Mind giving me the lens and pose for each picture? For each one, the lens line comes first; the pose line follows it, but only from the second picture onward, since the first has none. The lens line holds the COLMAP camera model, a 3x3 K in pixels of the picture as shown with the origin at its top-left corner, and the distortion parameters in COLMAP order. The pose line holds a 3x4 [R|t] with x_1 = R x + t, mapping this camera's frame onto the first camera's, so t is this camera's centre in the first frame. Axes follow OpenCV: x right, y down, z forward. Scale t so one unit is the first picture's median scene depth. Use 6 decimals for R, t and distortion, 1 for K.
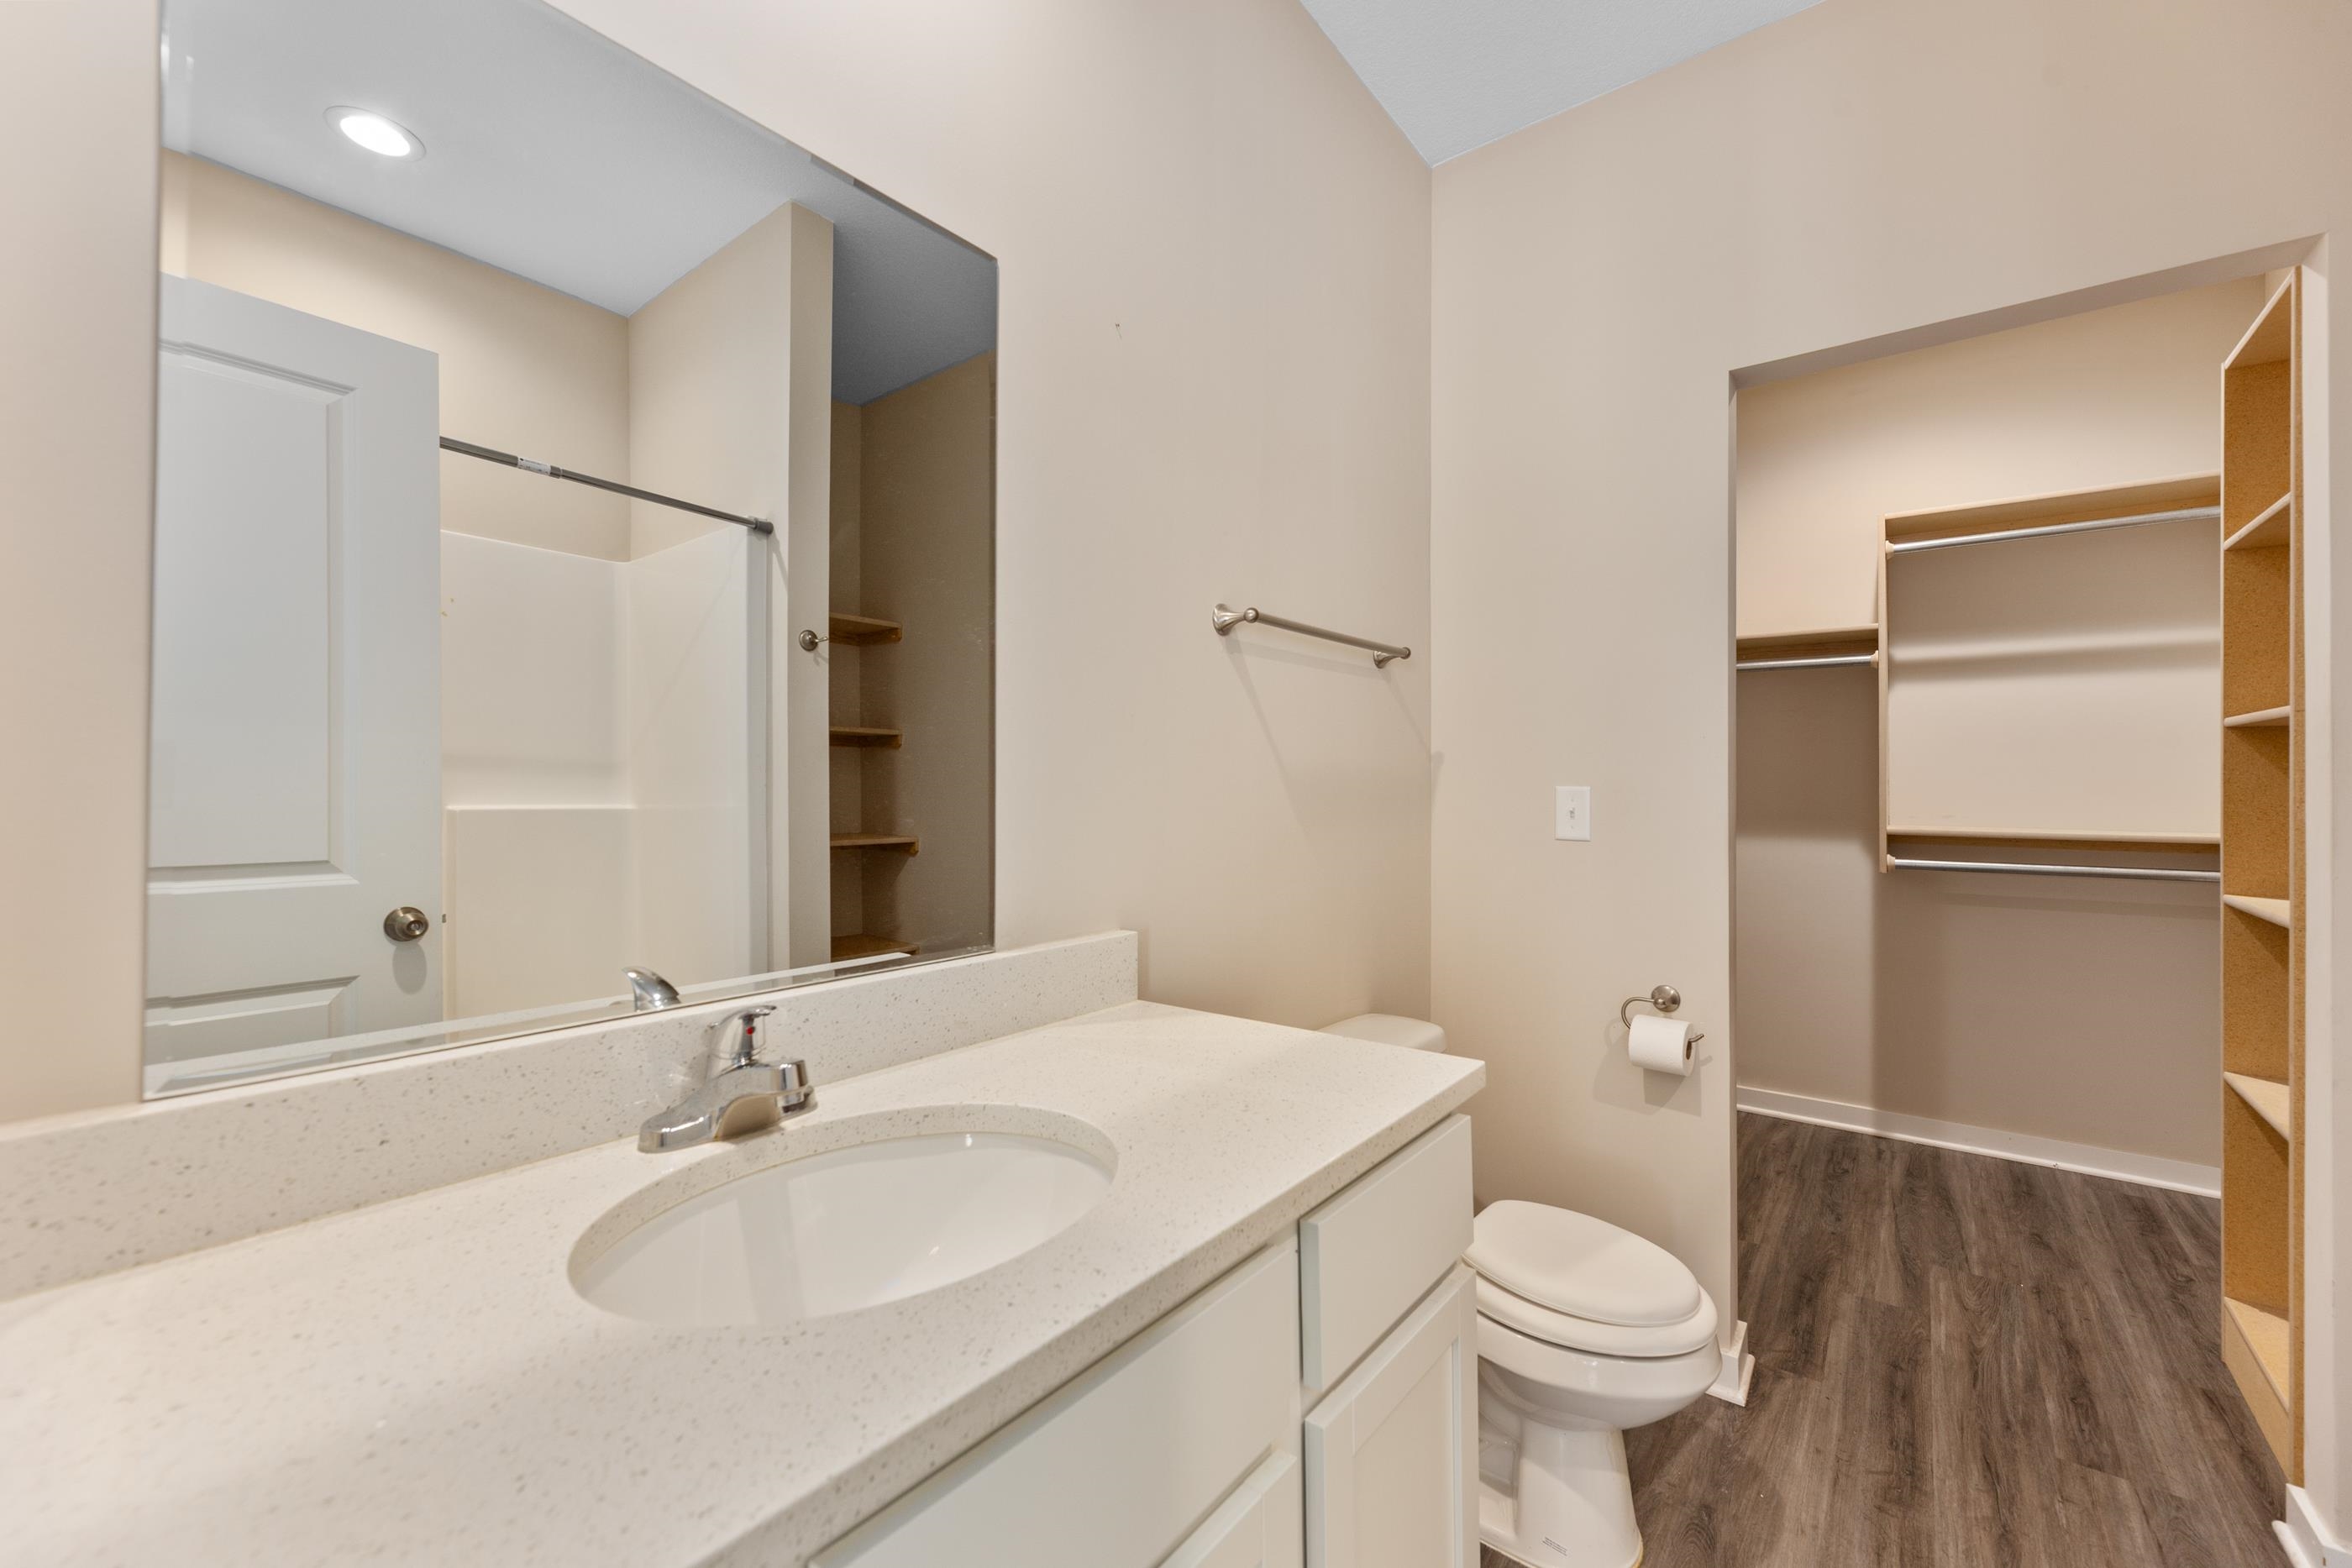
lens RADIAL K [[945.1, 0, 1161.9], [0, 945.1, 777.7], [0, 0, 1]] dist [-0.010021, 0.000160]
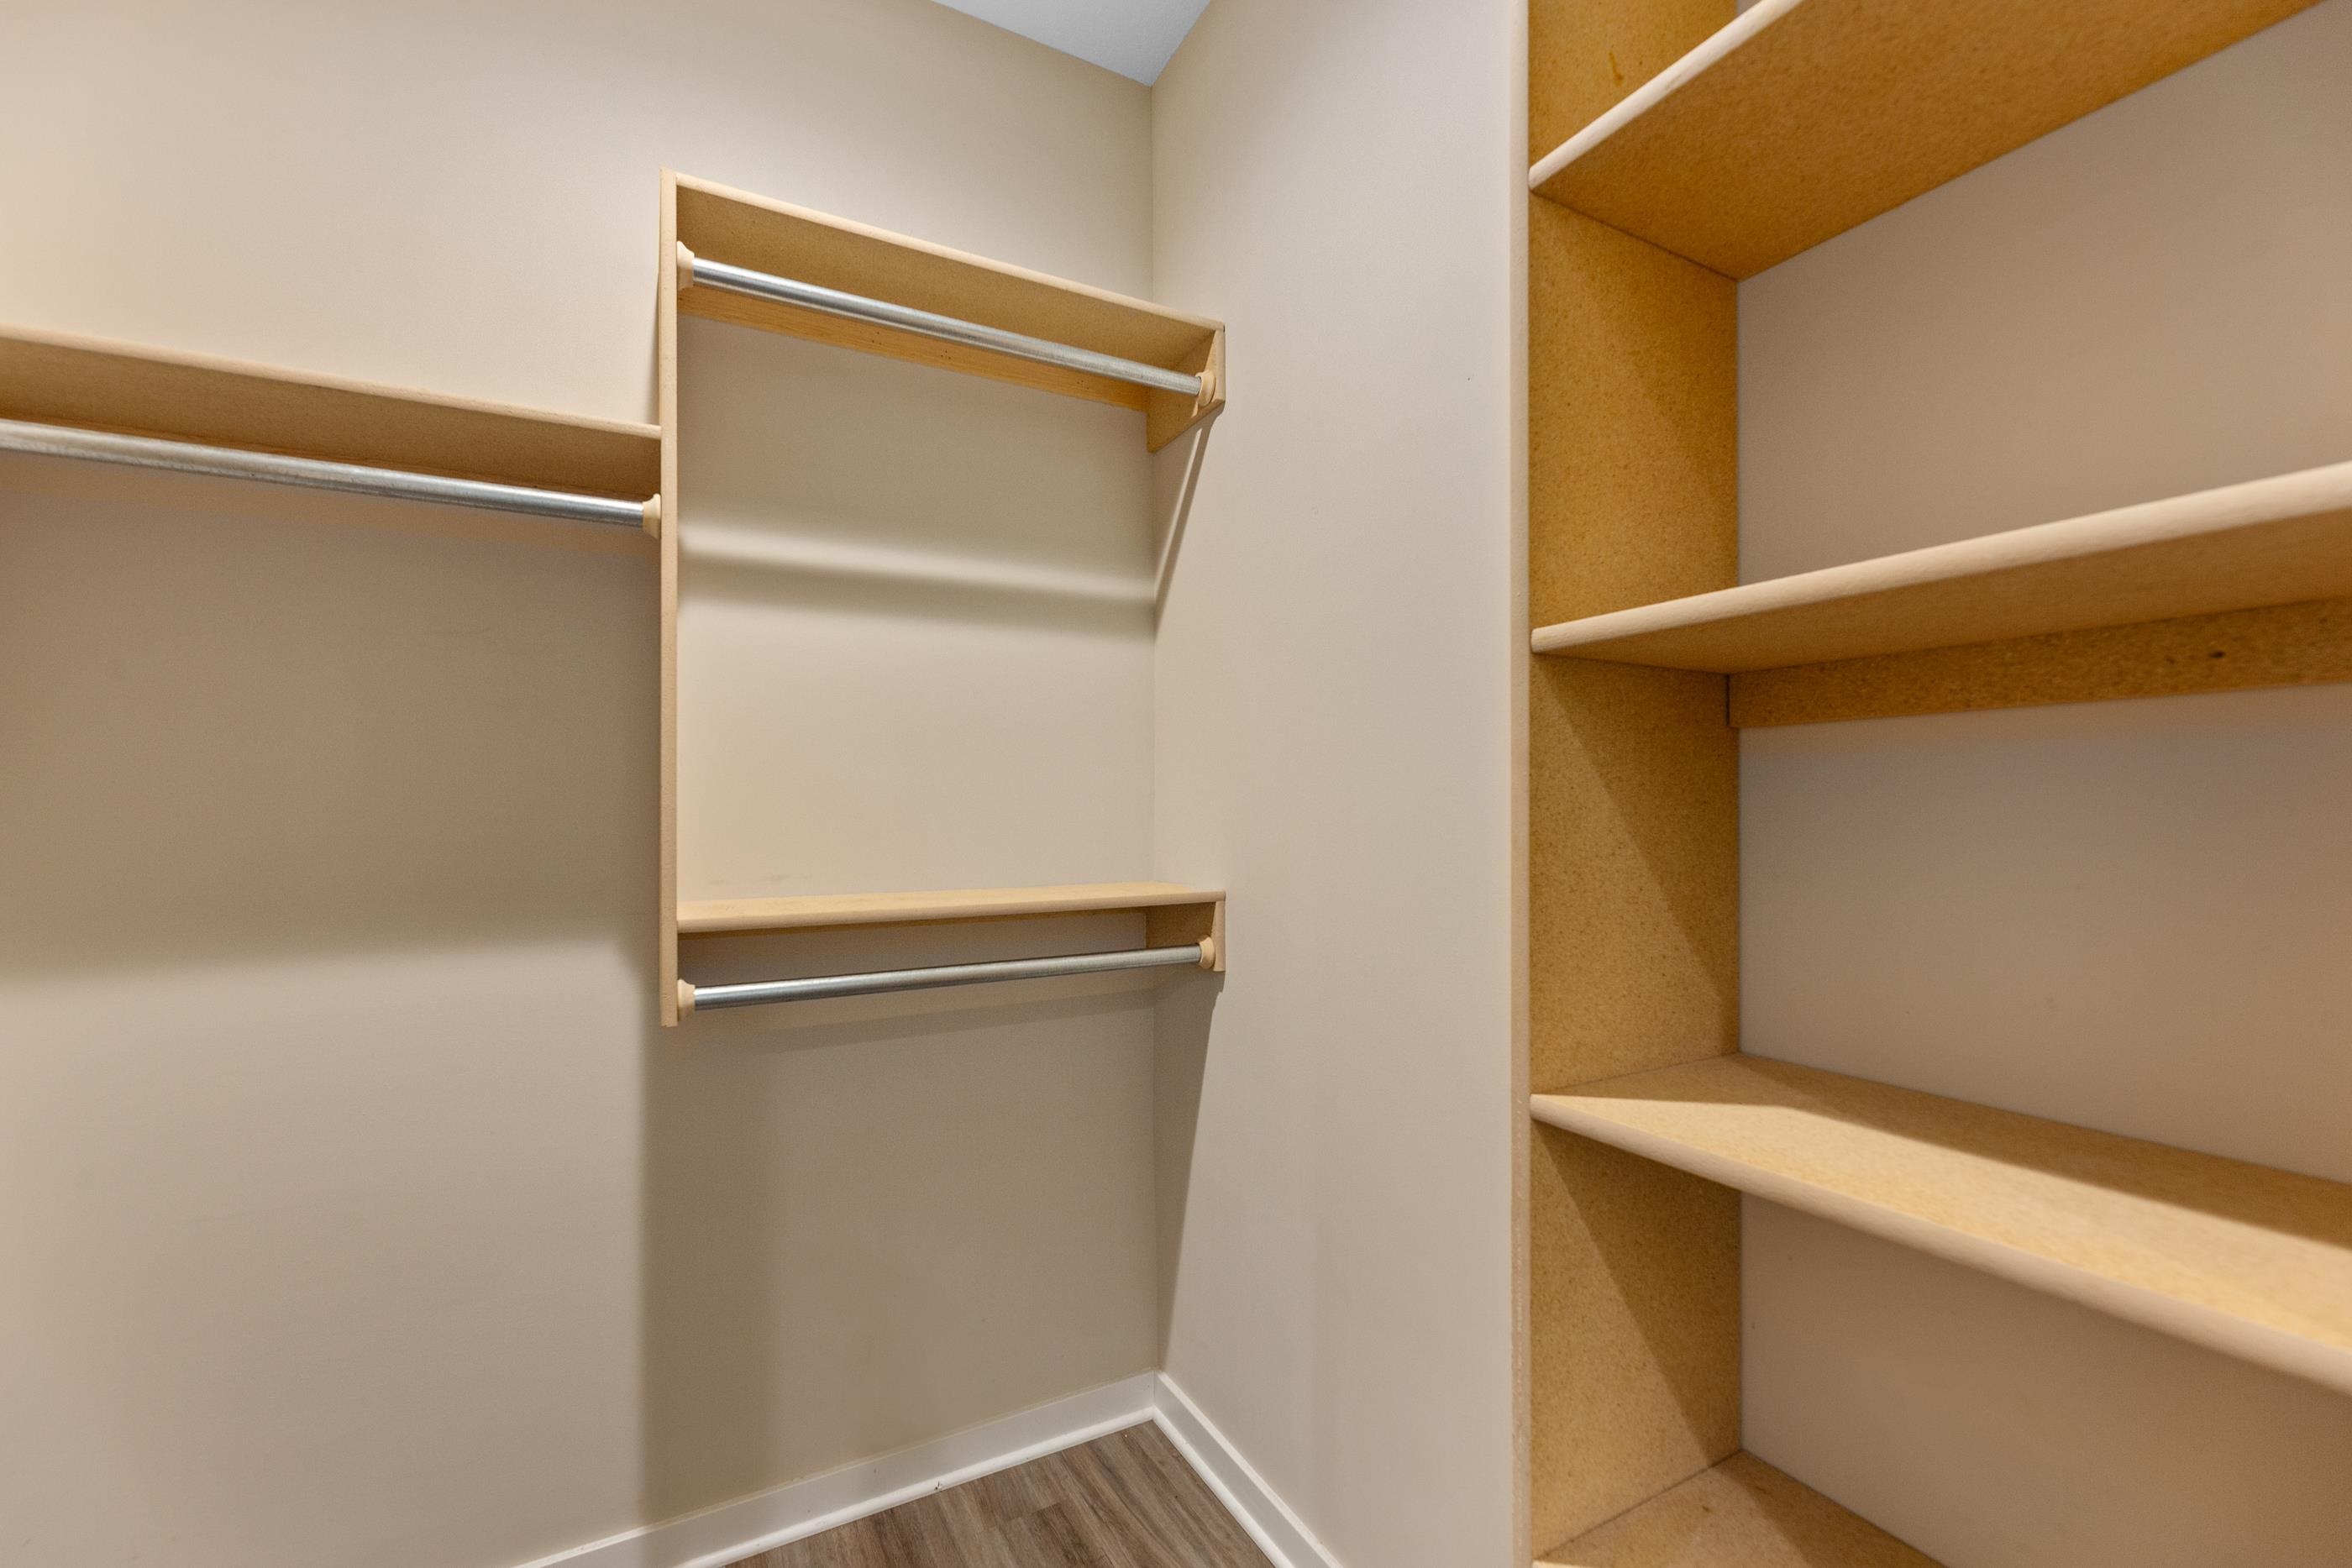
lens RADIAL K [[972.1, 0, 1173.7], [0, 972.1, 810.7], [0, 0, 1]] dist [-0.000611, -0.000028]
pose [[0.391096, 0.004326, 0.920340, 0.458399], [-0.001584, 0.999991, -0.004027, 0.007537], [-0.920348, 0.000118, 0.391100, 0.625827]]
